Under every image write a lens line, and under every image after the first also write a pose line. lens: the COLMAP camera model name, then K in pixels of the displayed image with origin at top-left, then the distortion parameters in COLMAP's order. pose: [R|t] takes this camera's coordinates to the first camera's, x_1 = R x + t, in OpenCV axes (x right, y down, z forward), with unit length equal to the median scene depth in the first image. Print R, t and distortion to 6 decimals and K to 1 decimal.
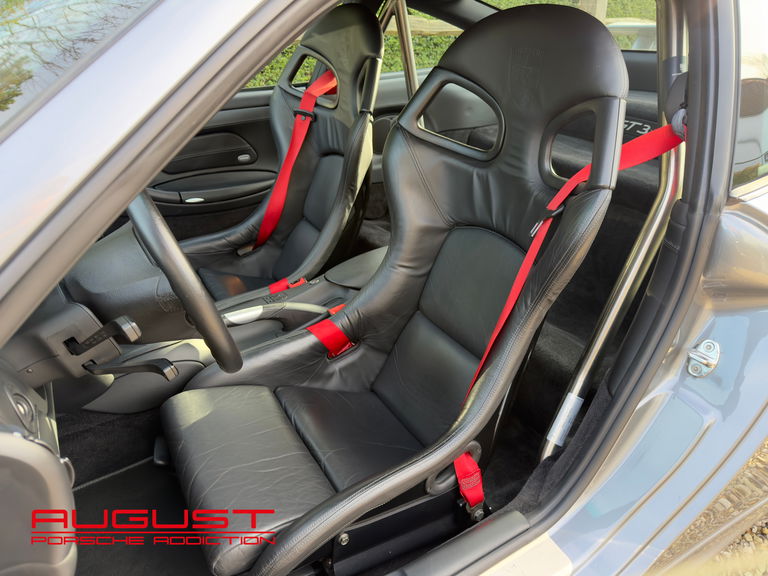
lens RADIAL K [[540.7, 0, 384.0], [0, 540.7, 288.0], [0, 0, 1]] dist [0.054292, -0.001436]
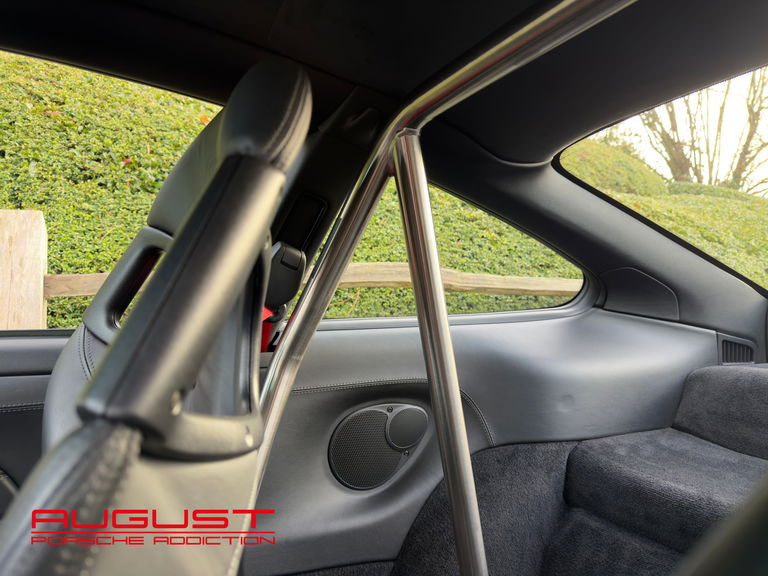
lens RADIAL K [[531.7, 0, 383.1], [0, 531.7, 332.0], [0, 0, 1]] dist [0.051868, -0.001817]
pose [[0.997991, 0.032522, -0.054377, 0.035744], [-0.051654, 0.914627, -0.400986, -0.227489], [0.036694, 0.402989, 0.914469, 0.668275]]
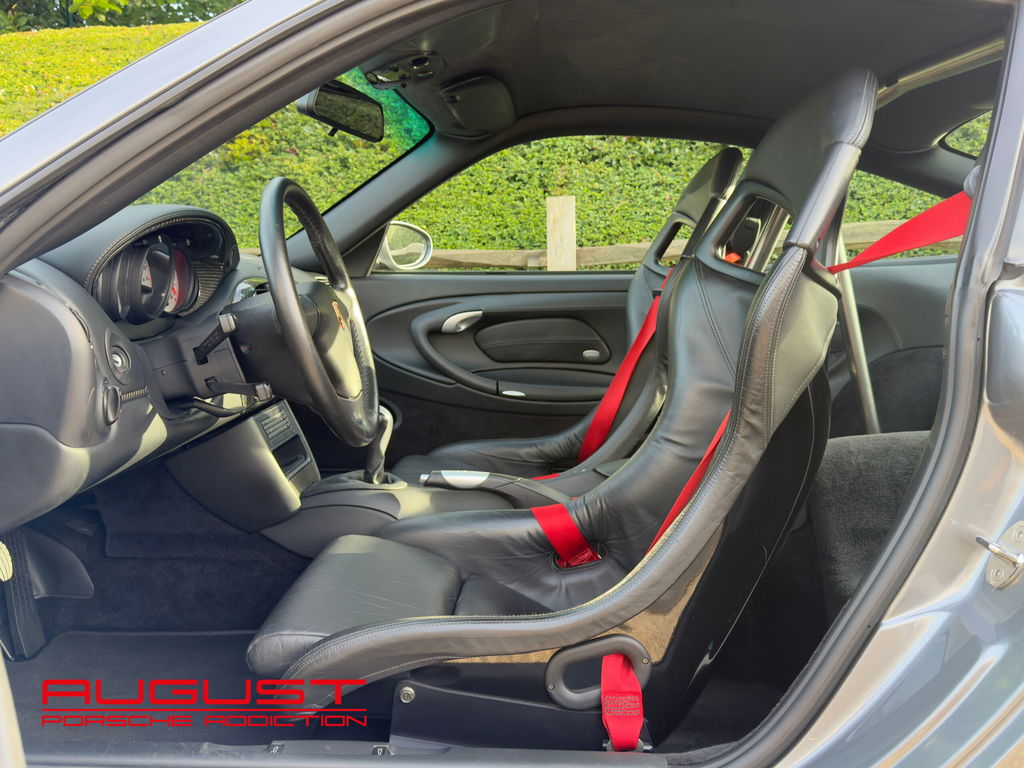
lens RADIAL K [[898.6, 0, 512.0], [0, 898.6, 384.0], [0, 0, 1]] dist [0.054485, 0.002036]
pose [[0.841518, 0.069231, -0.535775, 0.340300], [-0.257871, 0.922952, -0.285766, 0.194956], [0.474711, 0.378638, 0.794533, -0.027630]]
